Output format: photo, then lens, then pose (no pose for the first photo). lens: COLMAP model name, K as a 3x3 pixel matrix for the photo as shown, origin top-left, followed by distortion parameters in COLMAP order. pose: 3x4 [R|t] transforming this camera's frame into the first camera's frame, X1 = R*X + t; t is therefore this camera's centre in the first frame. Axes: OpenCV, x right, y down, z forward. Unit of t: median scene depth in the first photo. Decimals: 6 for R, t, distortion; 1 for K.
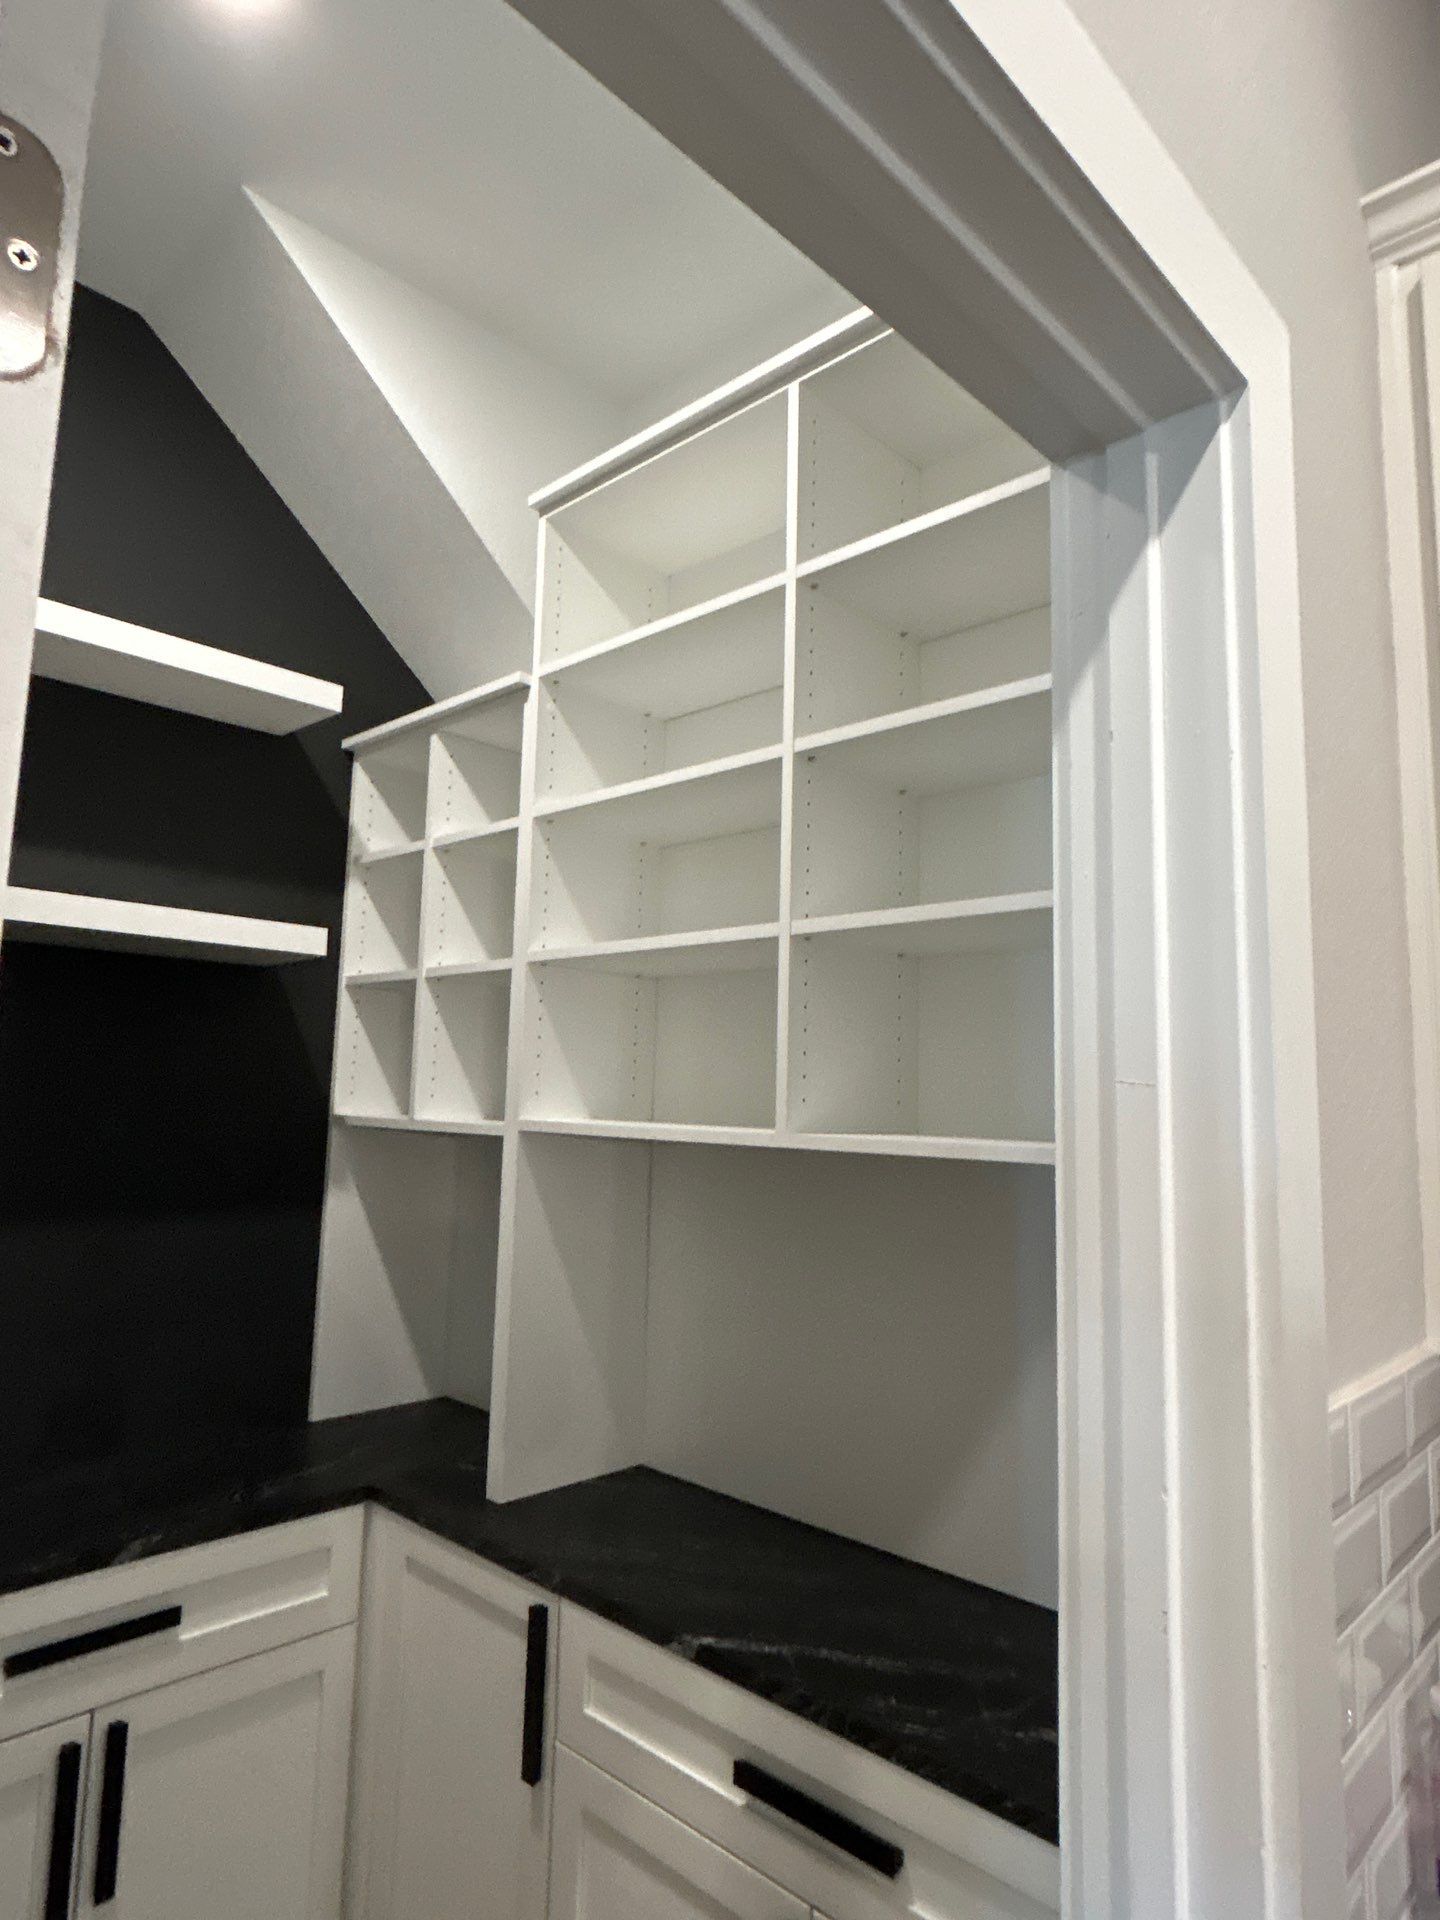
lens RADIAL K [[1154.7, 0, 717.6], [0, 1154.7, 957.8], [0, 0, 1]] dist [-0.000063, 0.001054]
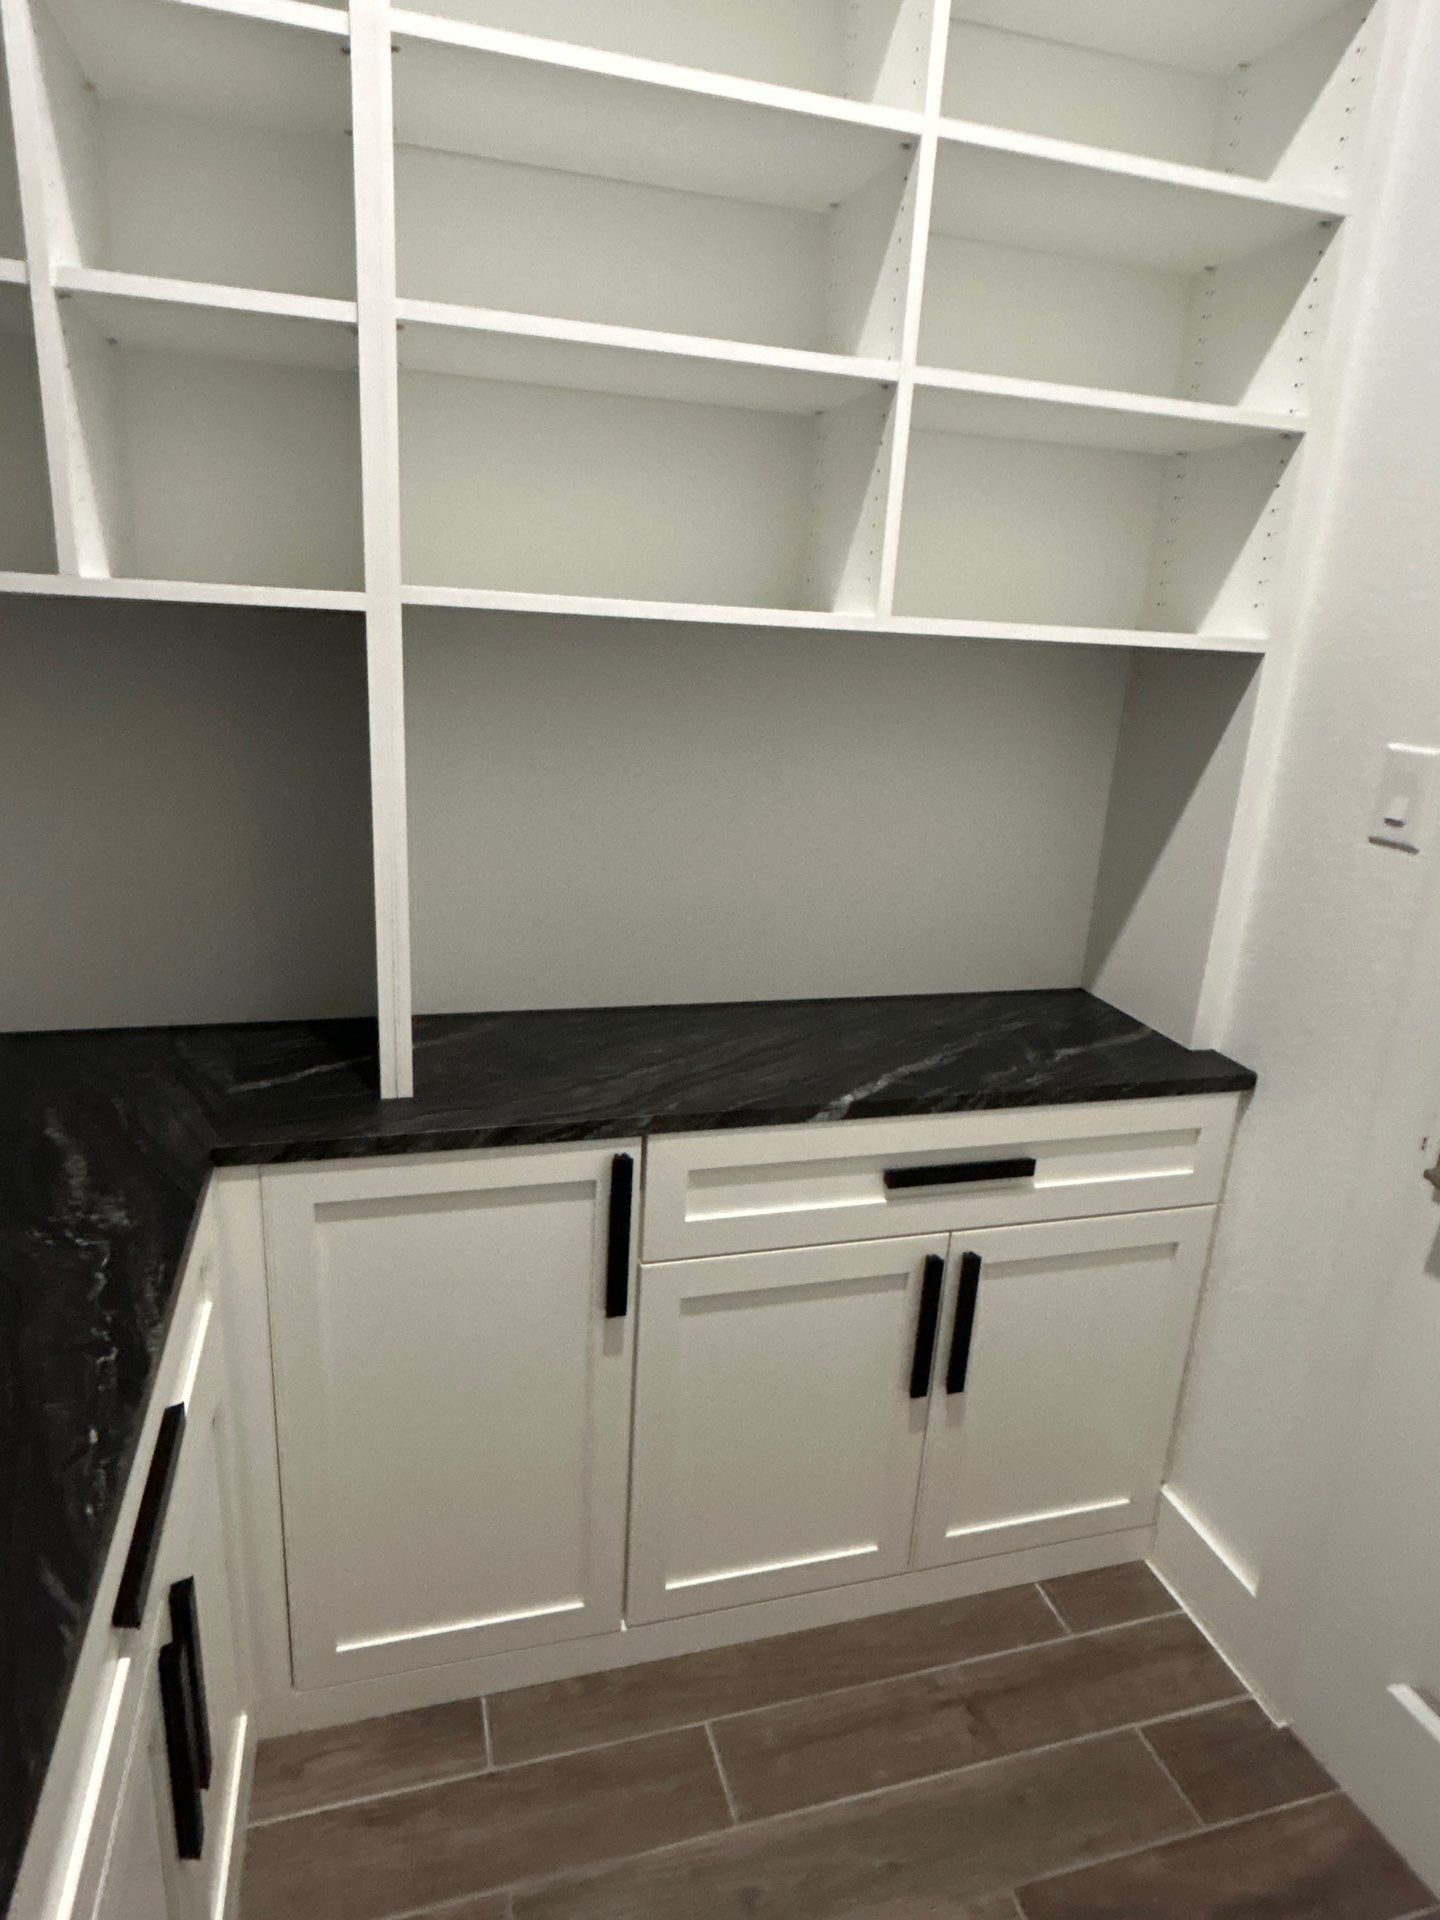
lens RADIAL K [[1154.7, 0, 720.9], [0, 1154.7, 953.4], [0, 0, 1]] dist [-0.000063, 0.001054]
pose [[0.498293, -0.245807, 0.831435, -0.778990], [-0.147811, 0.920846, 0.360826, 0.074855], [-0.854316, -0.302692, 0.422518, 0.567010]]
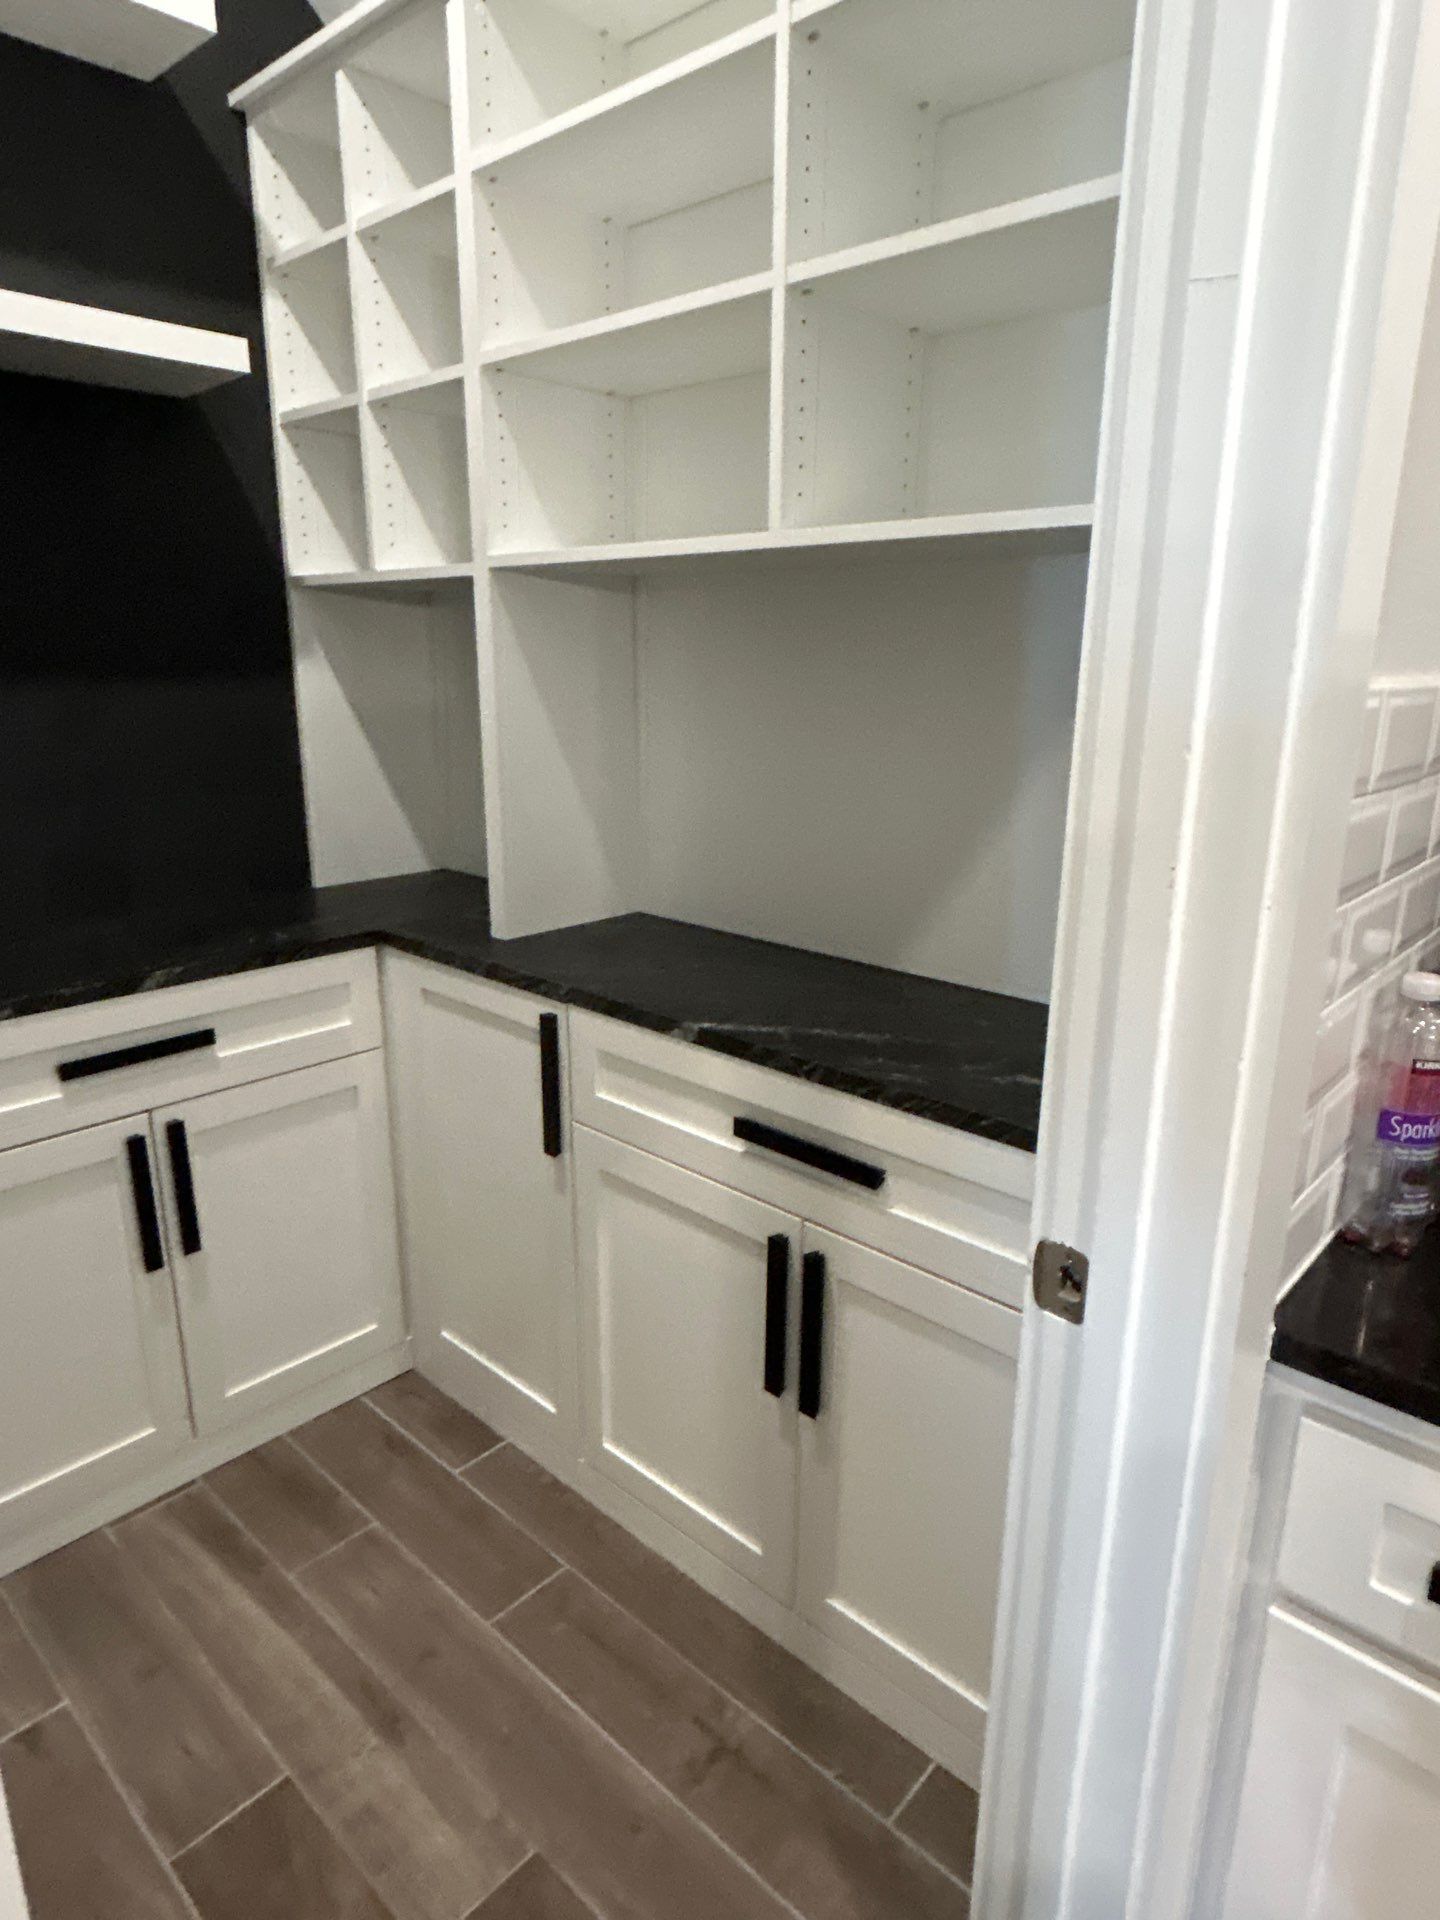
lens RADIAL K [[1154.7, 0, 718.3], [0, 1154.7, 967.2], [0, 0, 1]] dist [-0.000063, 0.001054]
pose [[0.999693, -0.023559, 0.007699, -0.004492], [0.018843, 0.924208, 0.381425, 0.110462], [-0.016101, -0.381162, 0.924368, 0.025653]]
